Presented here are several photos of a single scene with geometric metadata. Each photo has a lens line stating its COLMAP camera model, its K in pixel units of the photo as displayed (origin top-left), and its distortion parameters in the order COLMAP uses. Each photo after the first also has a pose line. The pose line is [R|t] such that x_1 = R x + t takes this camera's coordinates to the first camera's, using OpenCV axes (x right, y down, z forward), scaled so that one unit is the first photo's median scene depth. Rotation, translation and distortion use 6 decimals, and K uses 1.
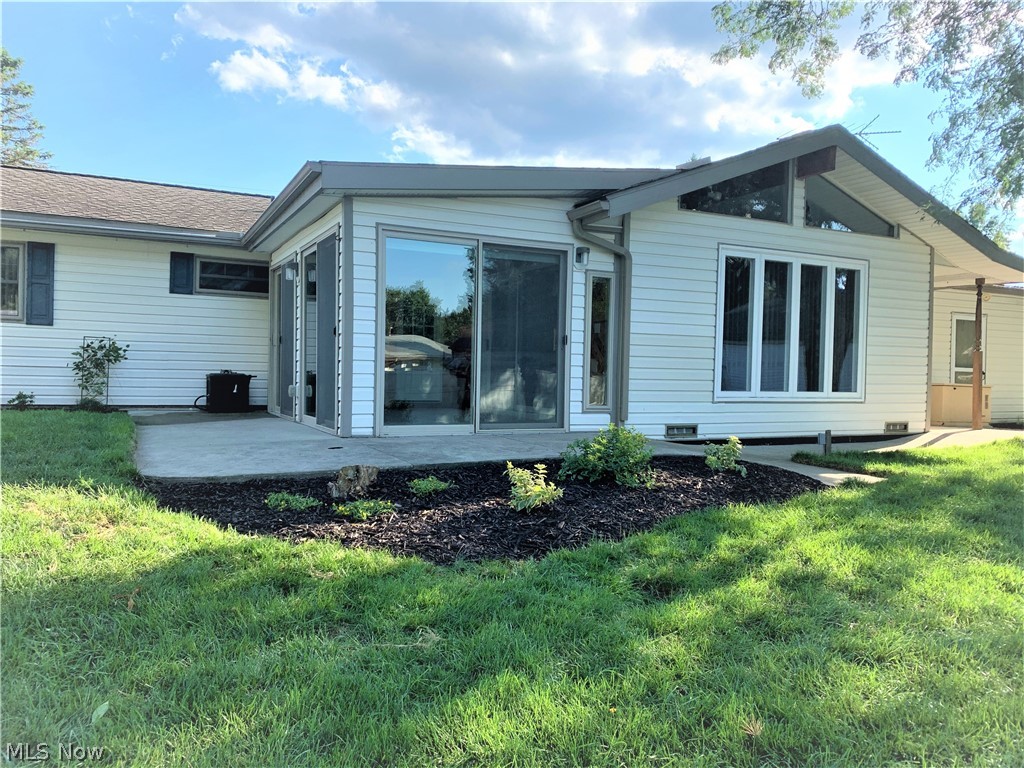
lens RADIAL K [[786.1, 0, 536.1], [0, 786.1, 357.7], [0, 0, 1]] dist [0.024175, -0.013375]
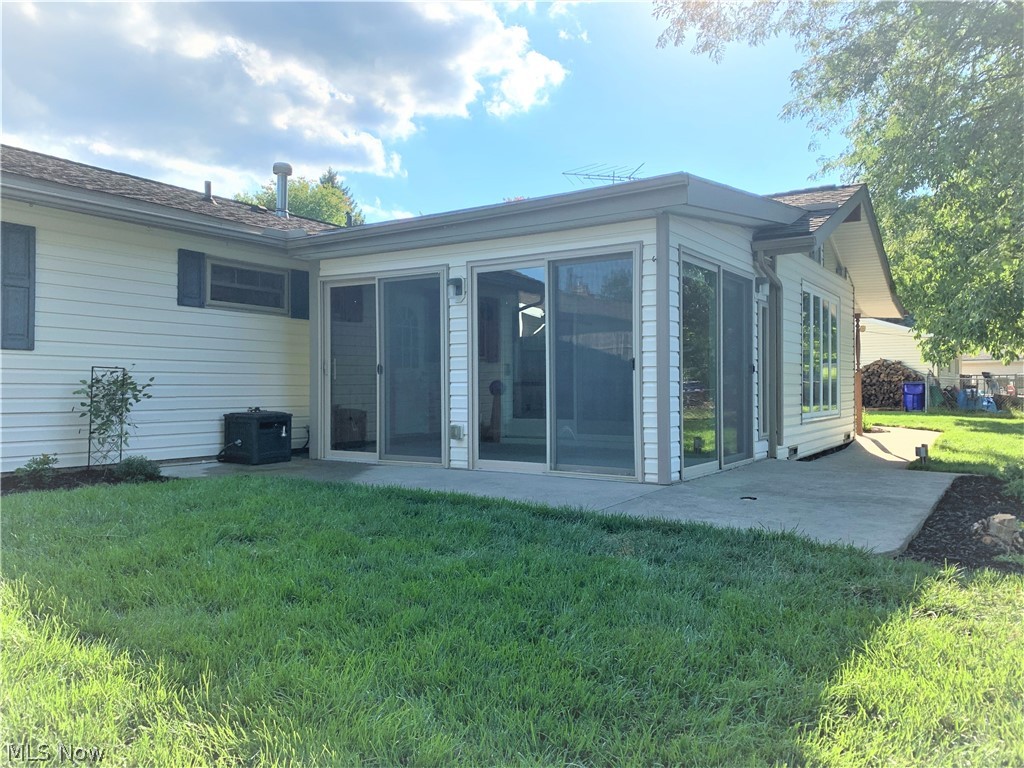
lens RADIAL K [[786.1, 0, 529.4], [0, 786.1, 396.5], [0, 0, 1]] dist [0.024175, -0.013375]
pose [[0.862653, -0.024429, 0.505206, -0.554751], [0.006398, 0.999280, 0.037393, -0.022443], [-0.505756, -0.029025, 0.862188, 0.199996]]
